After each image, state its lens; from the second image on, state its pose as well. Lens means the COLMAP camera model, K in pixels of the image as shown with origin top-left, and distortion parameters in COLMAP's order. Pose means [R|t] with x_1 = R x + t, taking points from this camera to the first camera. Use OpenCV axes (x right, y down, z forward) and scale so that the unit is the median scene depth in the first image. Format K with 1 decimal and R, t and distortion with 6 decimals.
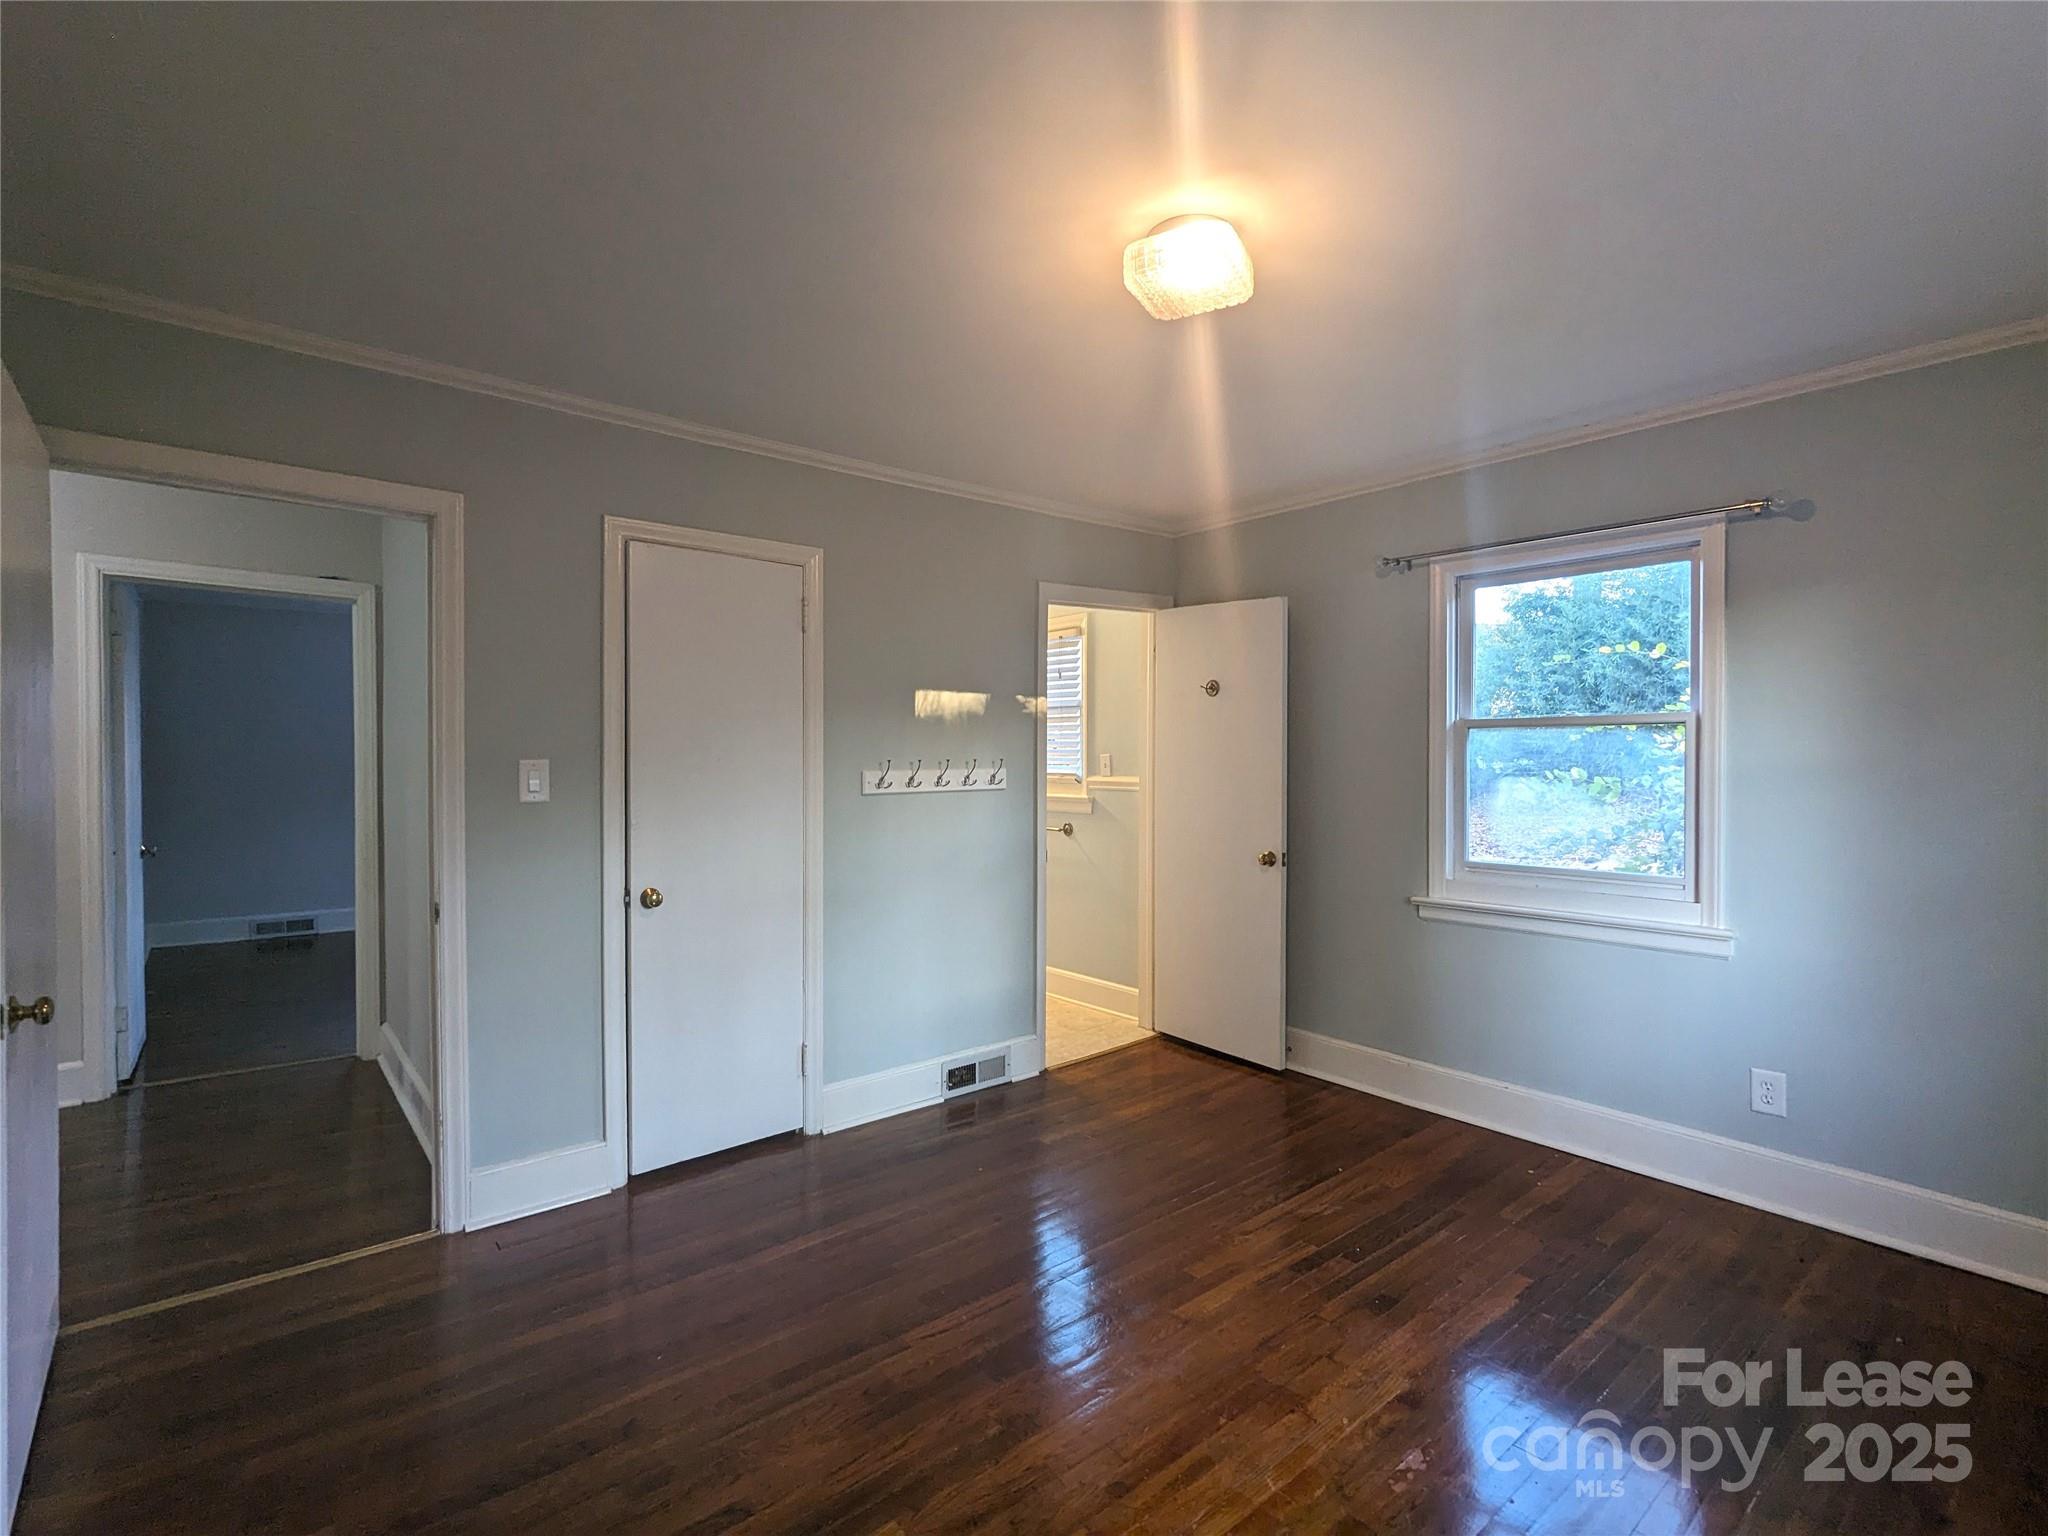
lens RADIAL K [[964.7, 0, 1024.0], [0, 964.7, 768.0], [0, 0, 1]] dist [-0.001710, -0.000165]
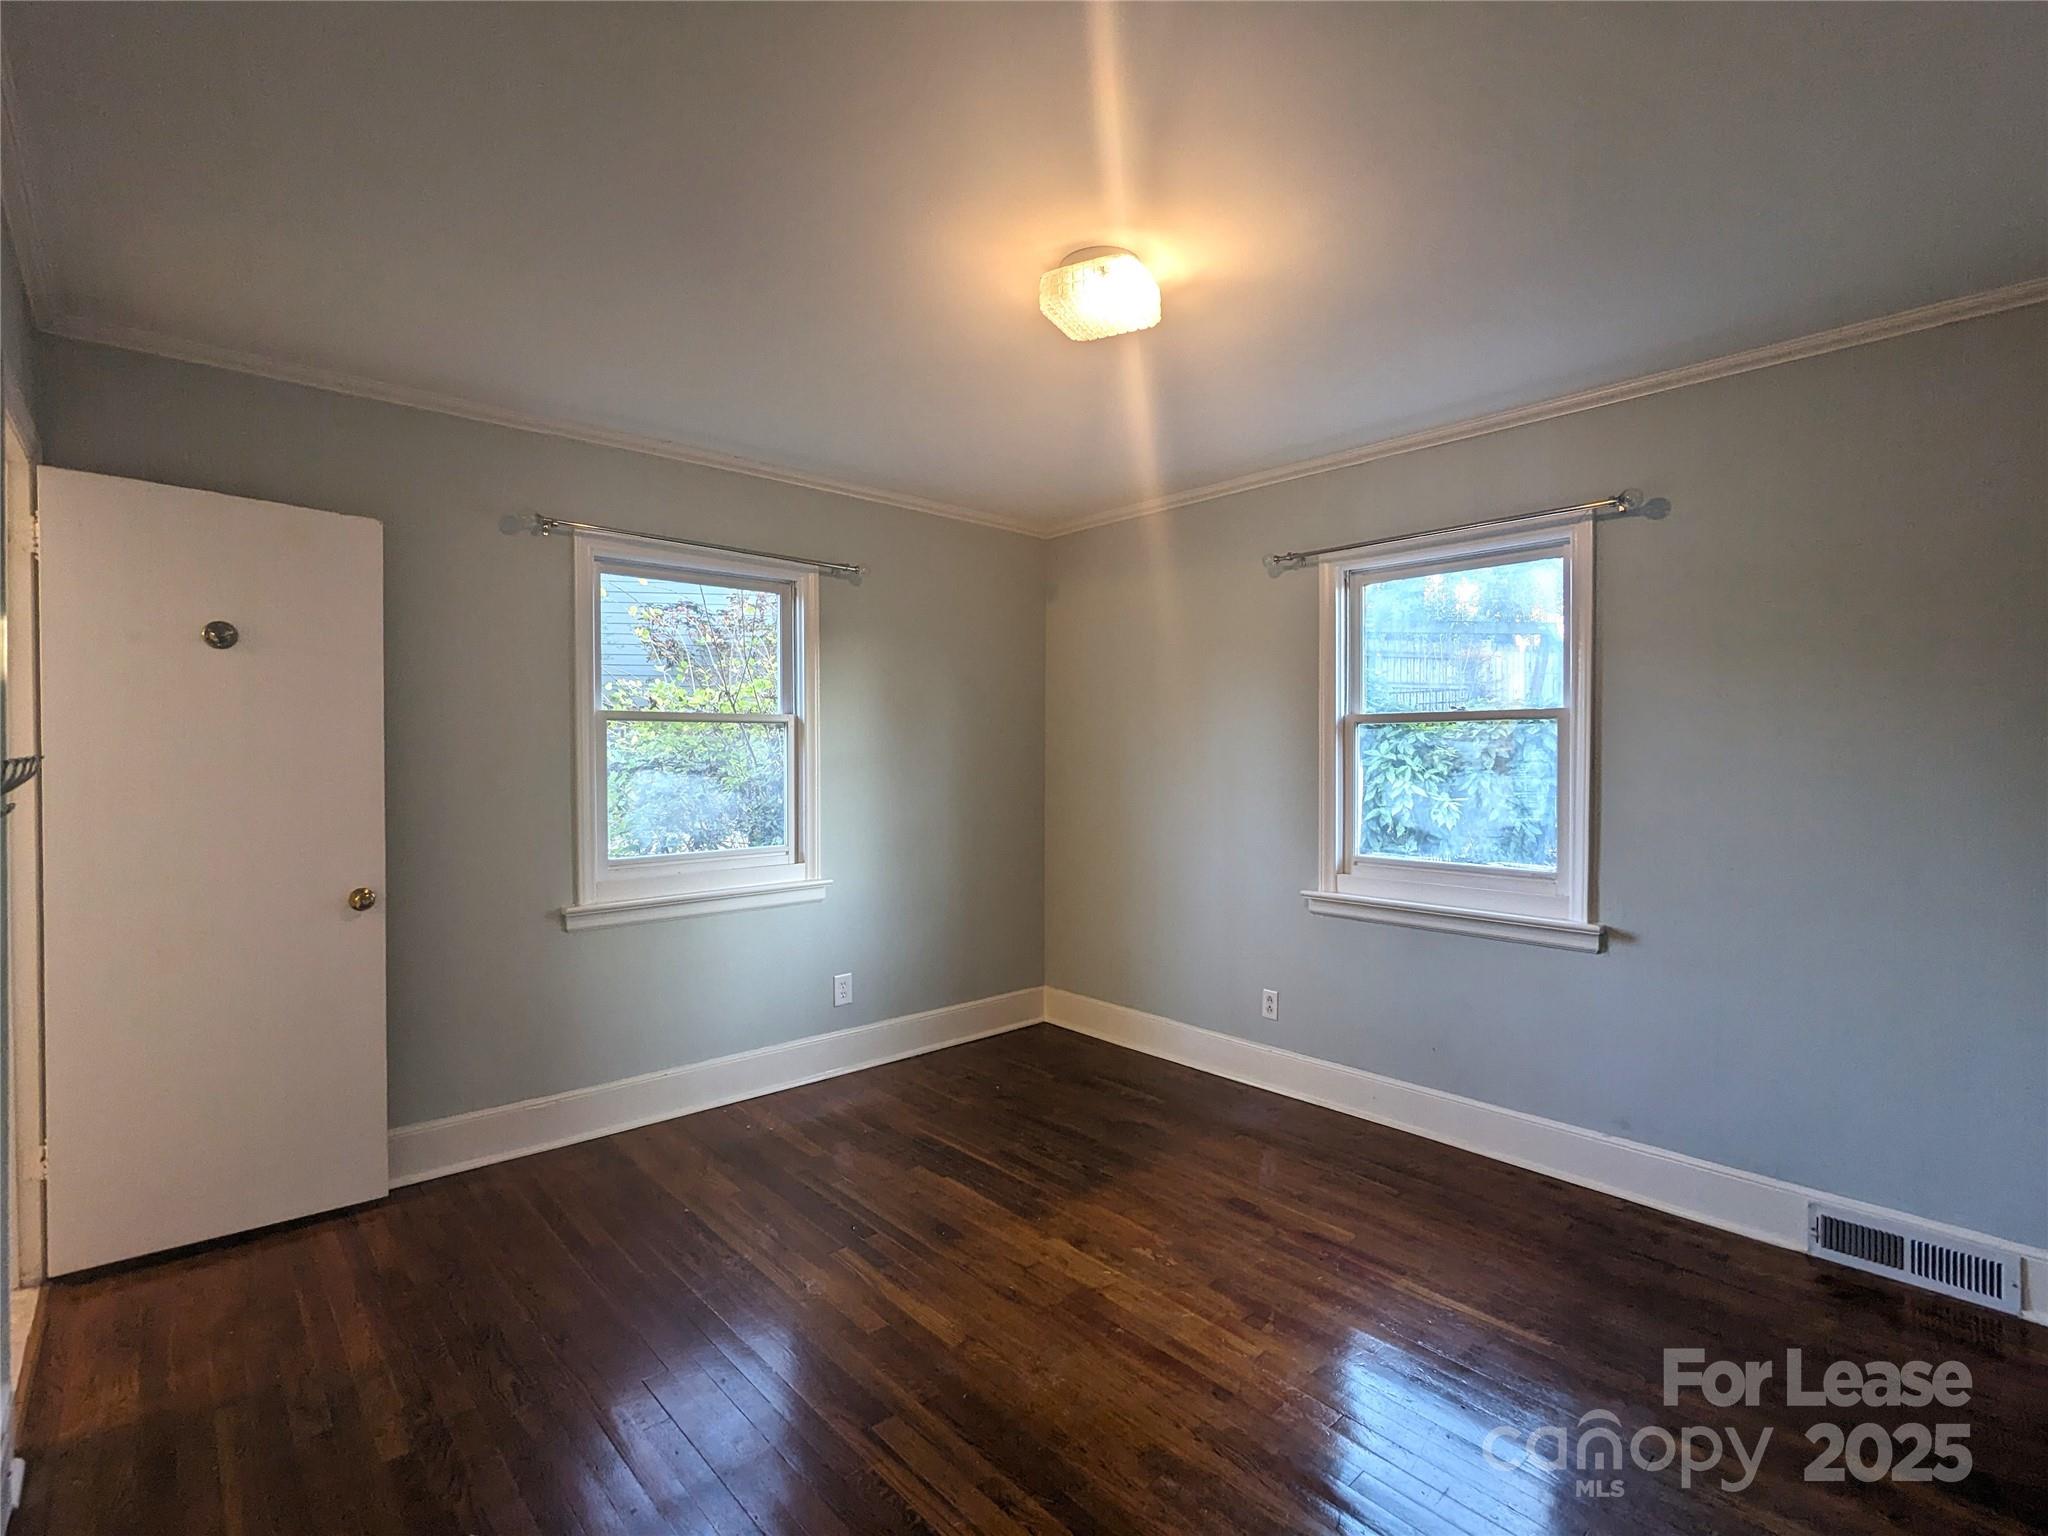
lens RADIAL K [[964.7, 0, 1024.0], [0, 964.7, 768.0], [0, 0, 1]] dist [-0.001710, -0.000165]
pose [[-0.041152, -0.023366, 0.998880, -0.509440], [0.009235, 0.999675, 0.023765, -0.013047], [-0.999110, 0.010203, -0.040923, 0.636101]]
